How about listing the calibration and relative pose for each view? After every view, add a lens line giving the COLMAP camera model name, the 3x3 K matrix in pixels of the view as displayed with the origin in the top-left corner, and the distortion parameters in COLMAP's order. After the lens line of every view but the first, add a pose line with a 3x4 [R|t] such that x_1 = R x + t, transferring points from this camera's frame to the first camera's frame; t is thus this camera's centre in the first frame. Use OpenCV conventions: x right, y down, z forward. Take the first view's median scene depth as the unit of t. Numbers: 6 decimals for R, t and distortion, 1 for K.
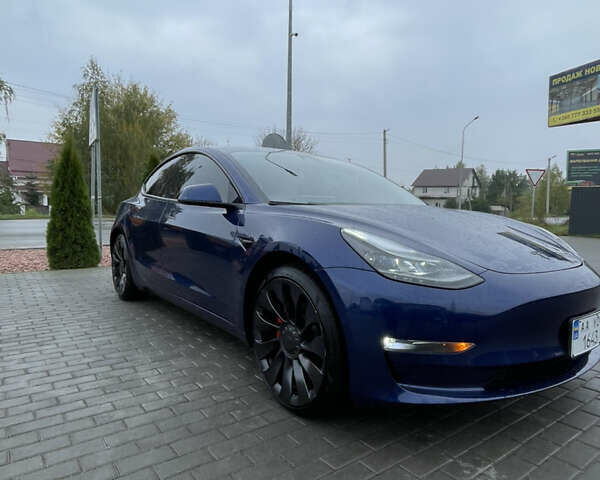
lens RADIAL K [[429.4, 0, 300.0], [0, 429.4, 240.0], [0, 0, 1]] dist [0.006316, 0.002482]
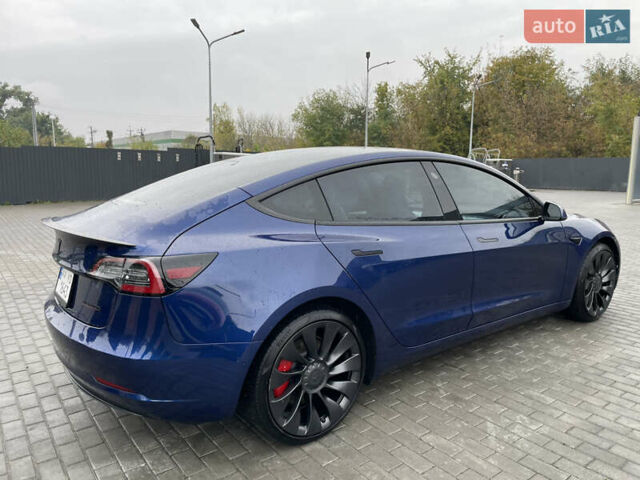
lens RADIAL K [[488.9, 0, 320.0], [0, 488.9, 240.0], [0, 0, 1]] dist [-0.004239, -0.007289]
pose [[-0.013056, -0.169358, 0.985468, -1.469621], [0.065134, 0.983315, 0.169851, -0.281008], [-0.997791, 0.066405, -0.001807, 1.558354]]
